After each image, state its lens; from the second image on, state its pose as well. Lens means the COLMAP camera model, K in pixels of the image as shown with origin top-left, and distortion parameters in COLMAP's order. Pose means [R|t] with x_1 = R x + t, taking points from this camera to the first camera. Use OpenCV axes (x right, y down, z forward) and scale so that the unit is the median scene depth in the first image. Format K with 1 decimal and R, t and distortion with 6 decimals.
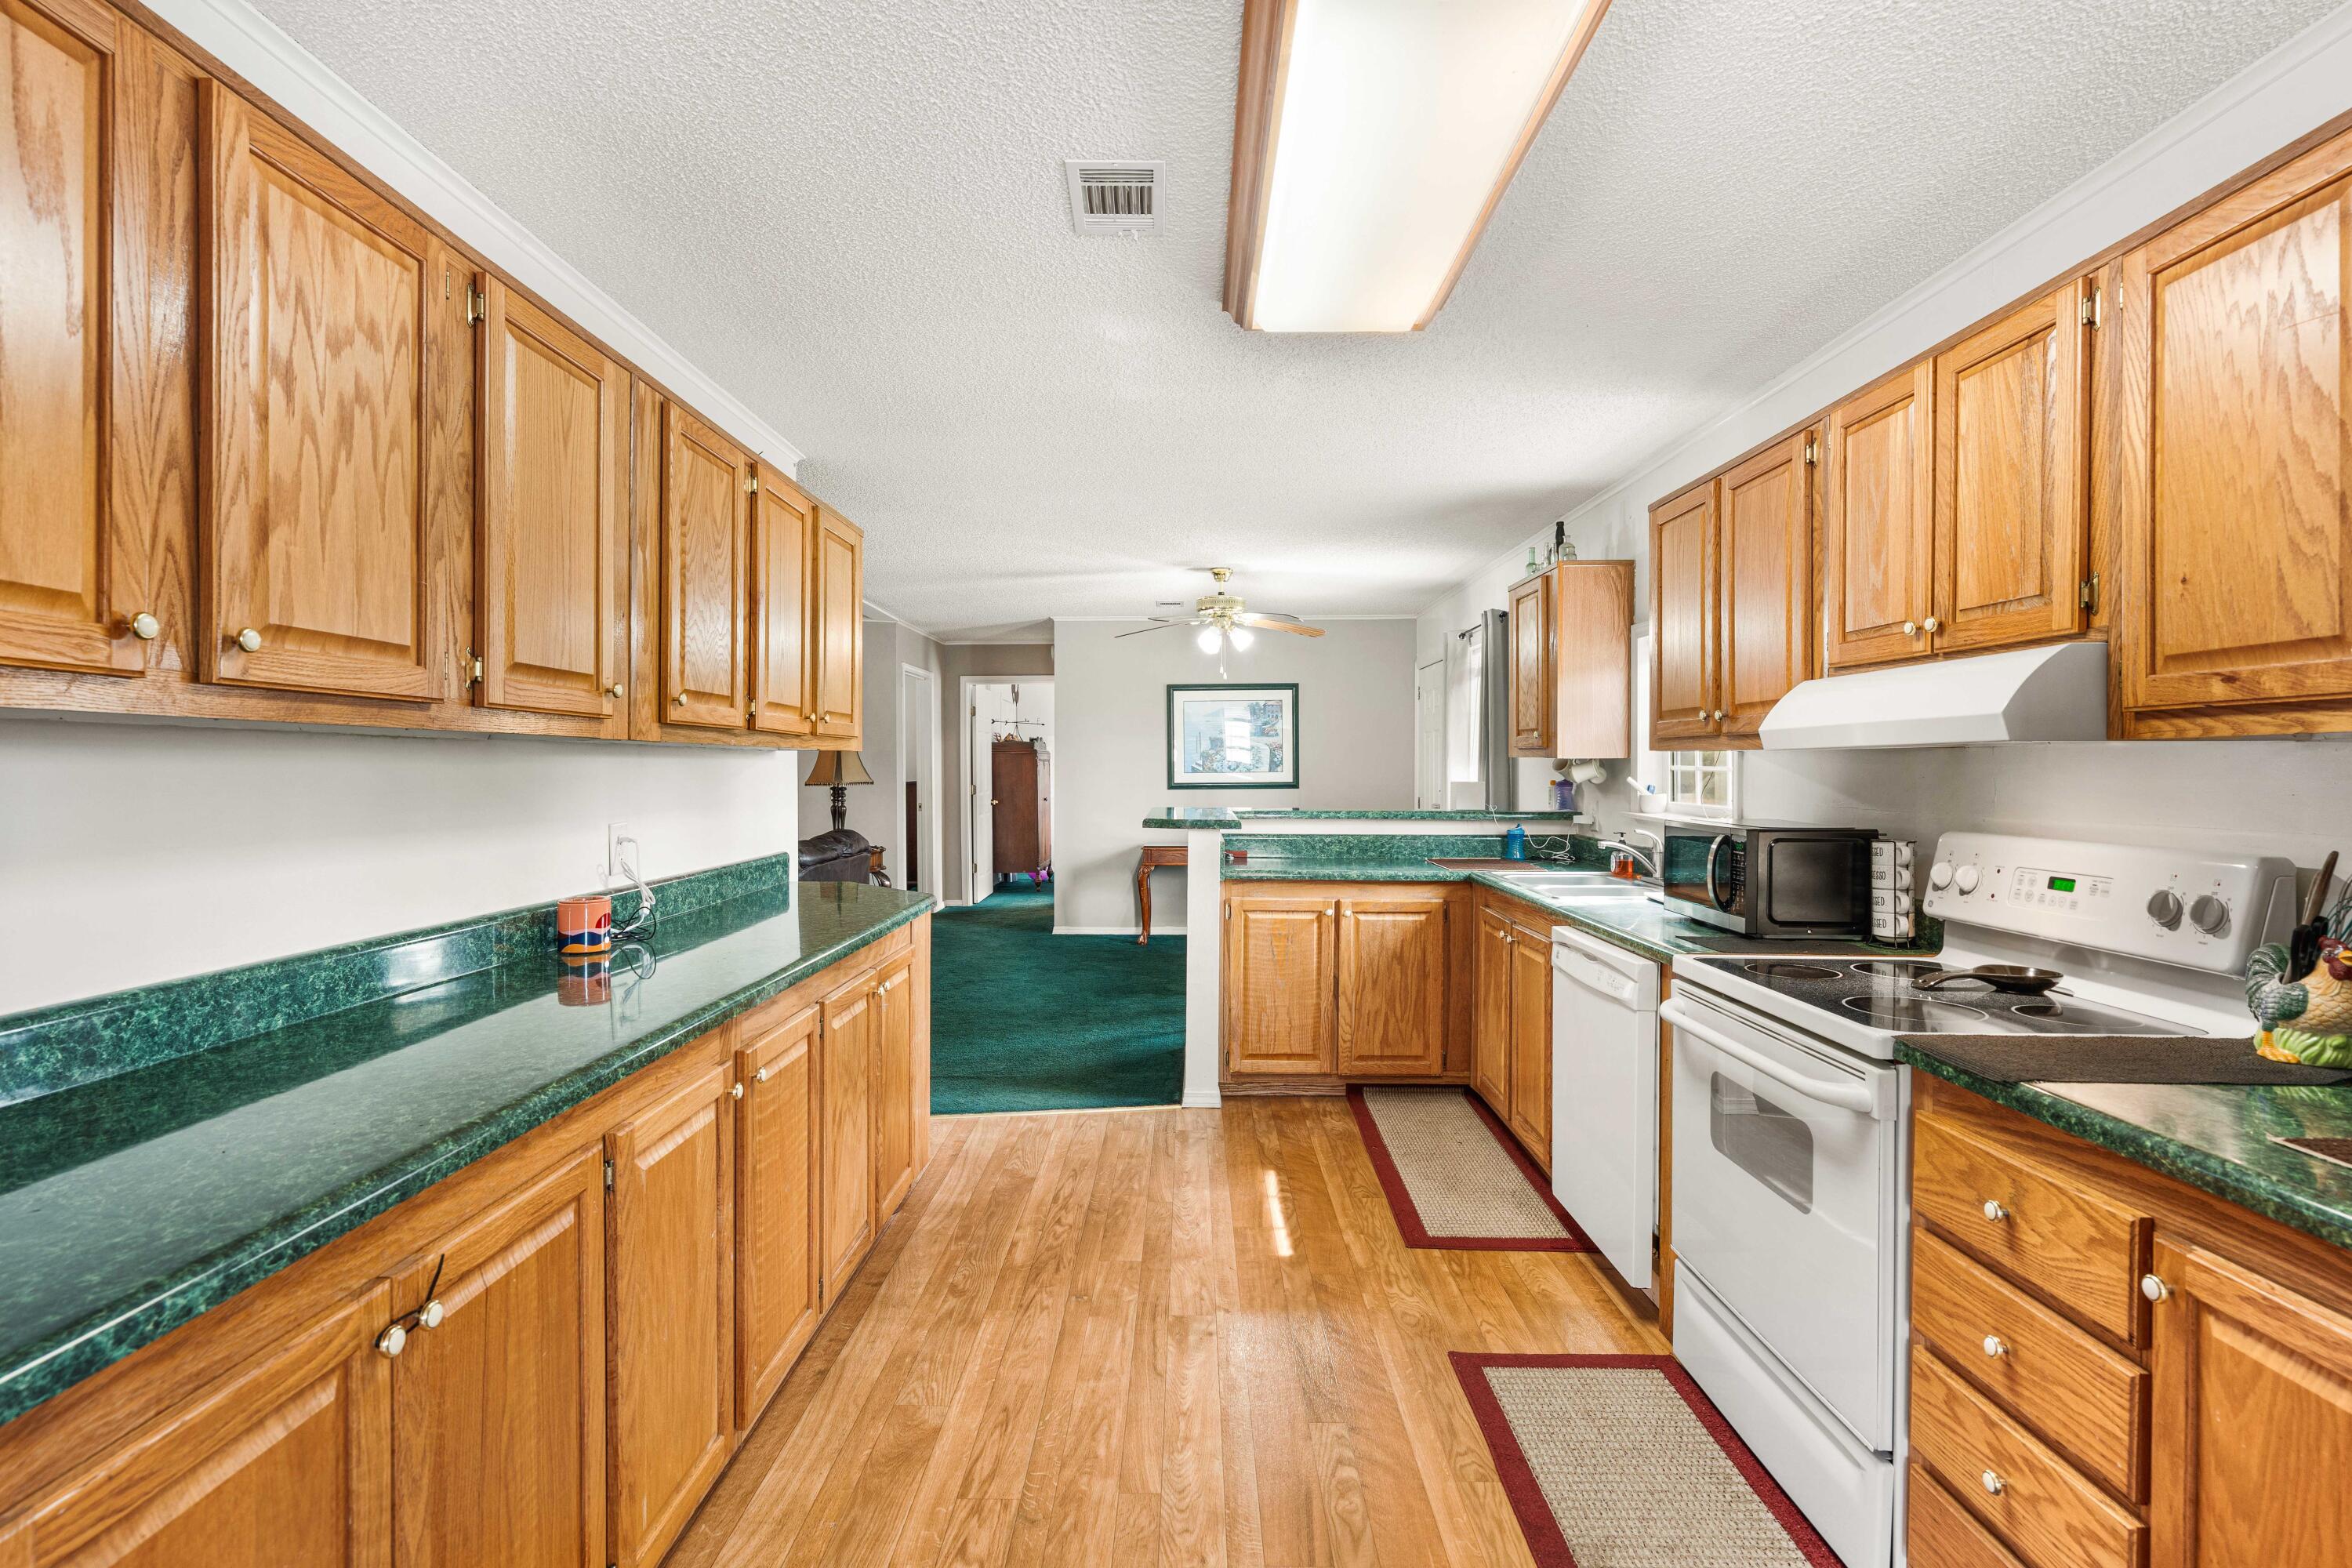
lens RADIAL K [[1142.7, 0, 1171.3], [0, 1142.7, 778.0], [0, 0, 1]] dist [0.000938, 0.000064]
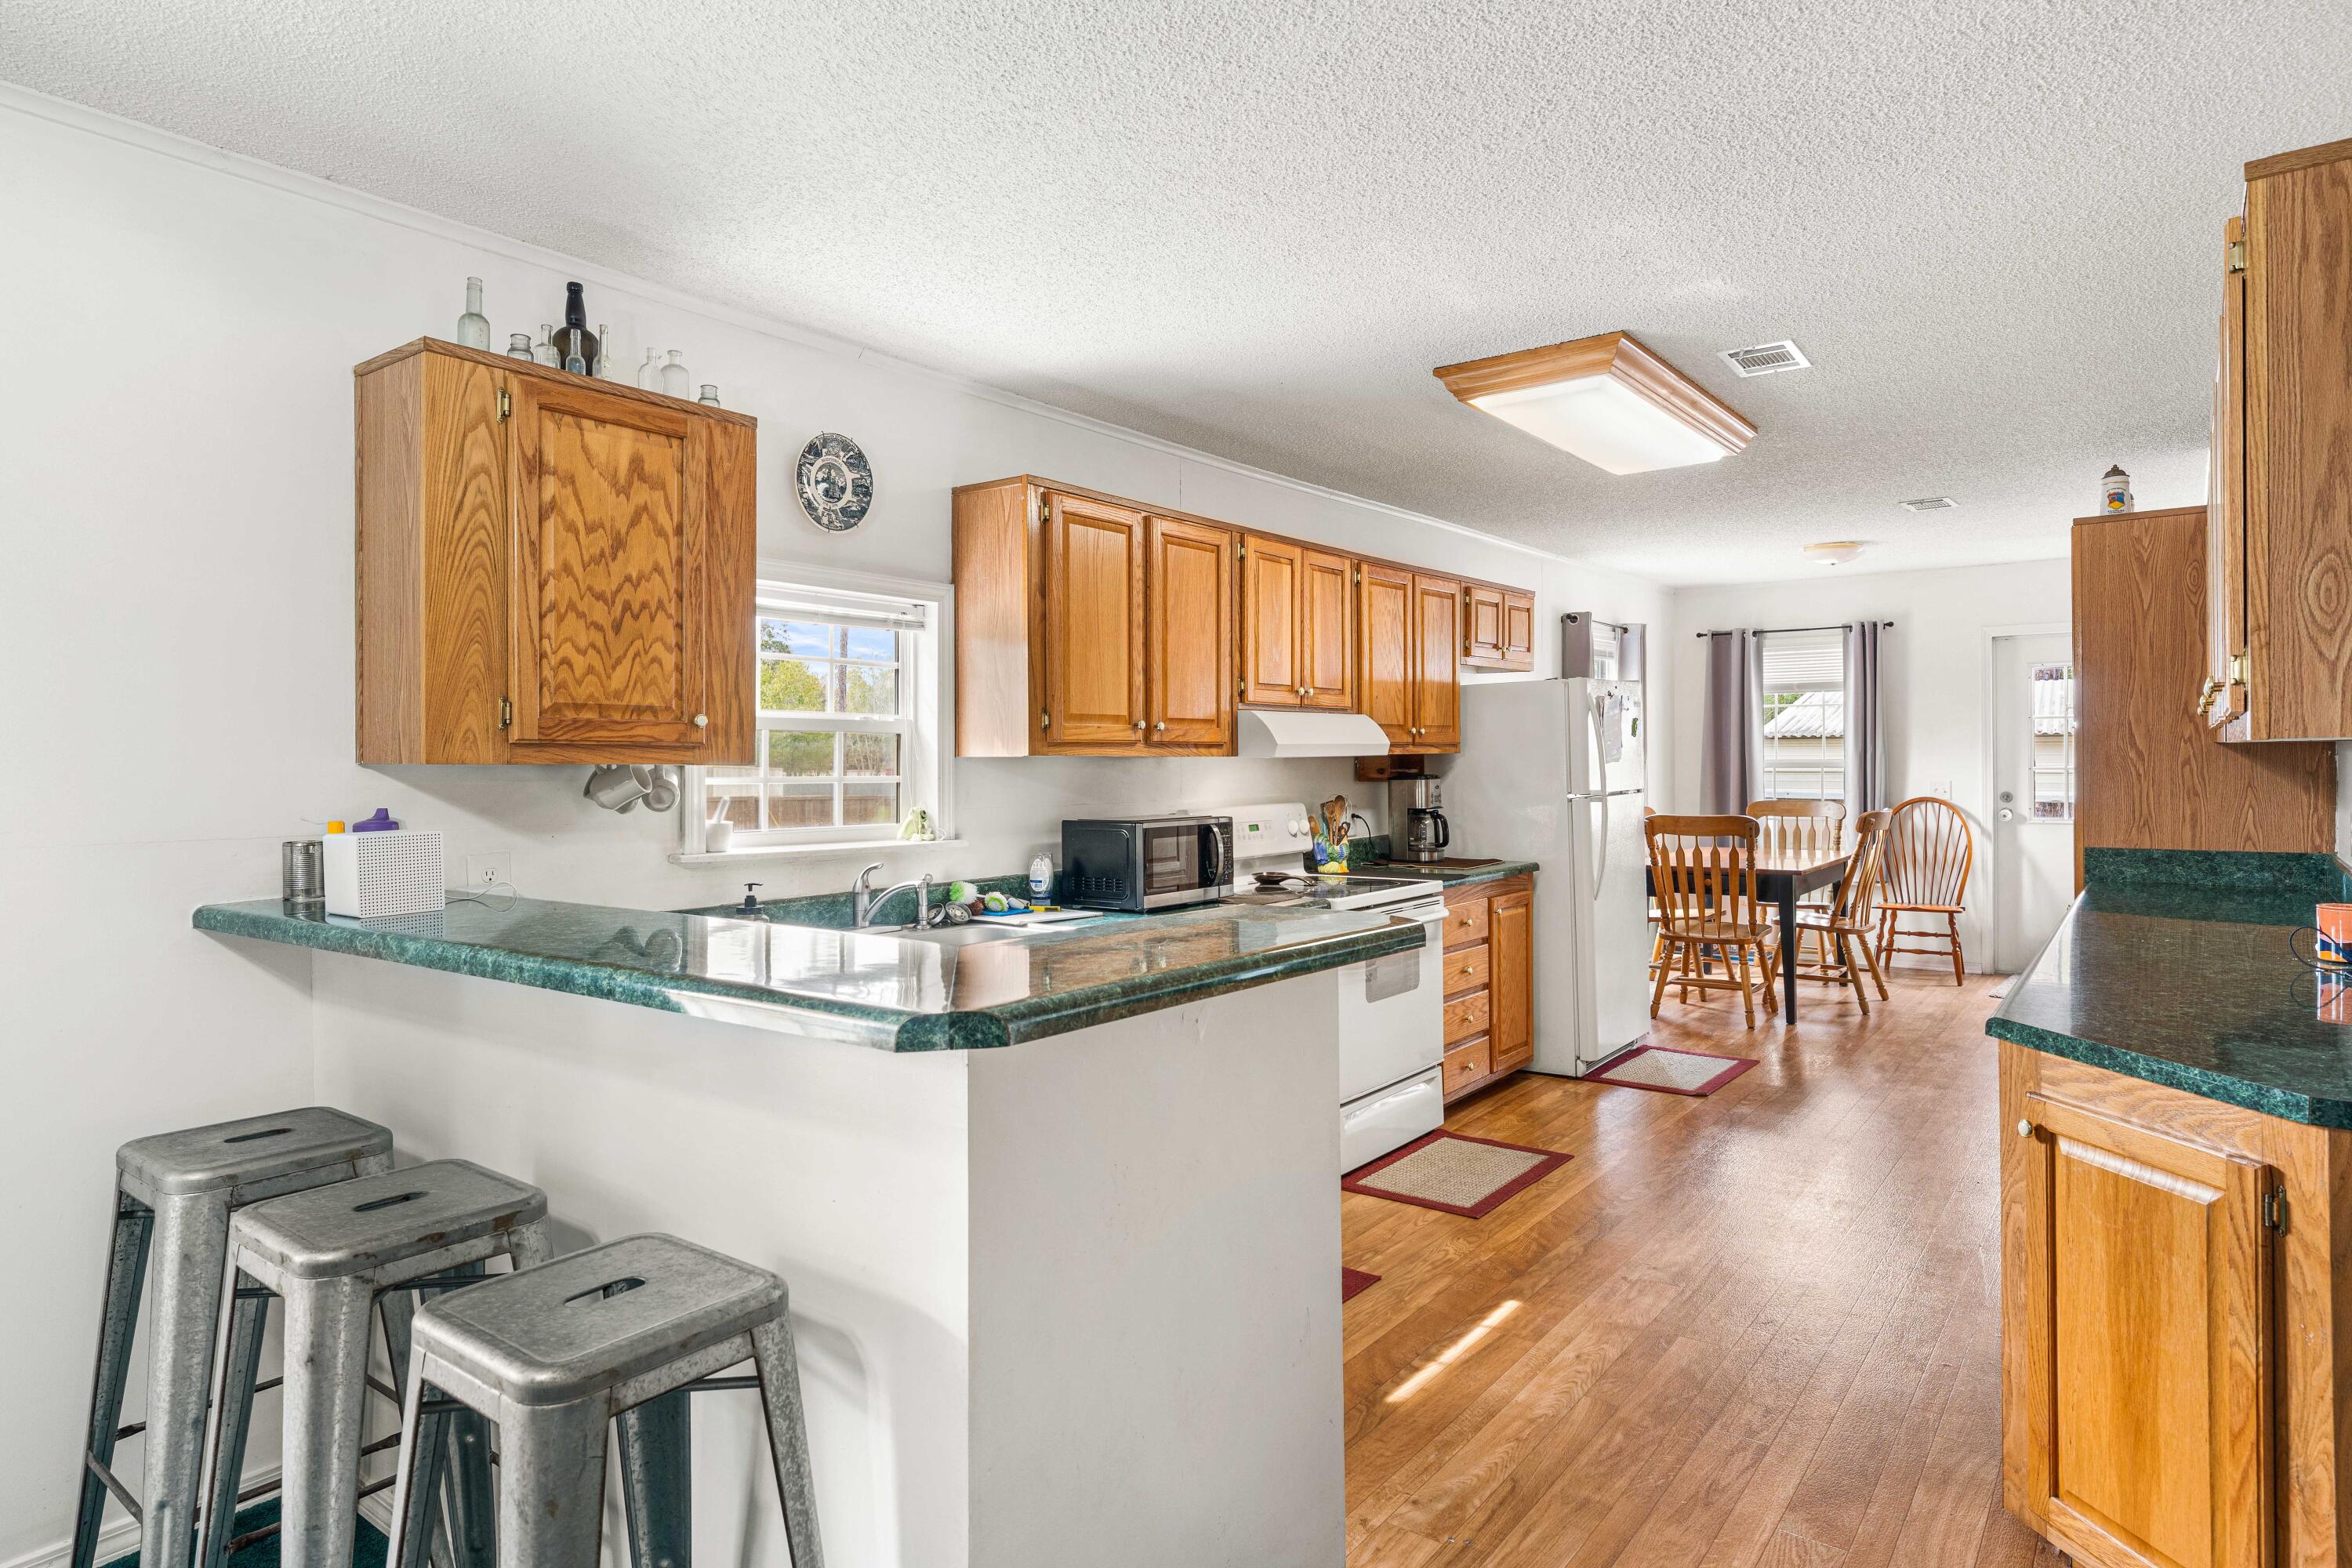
lens RADIAL K [[1322.2, 0, 1164.9], [0, 1322.2, 766.0], [0, 0, 1]] dist [0.002822, -0.000022]
pose [[-0.806736, -0.000853, 0.590911, -0.299486], [0.004138, 0.999966, 0.007092, -0.021068], [-0.590898, 0.008166, -0.806705, 2.007952]]
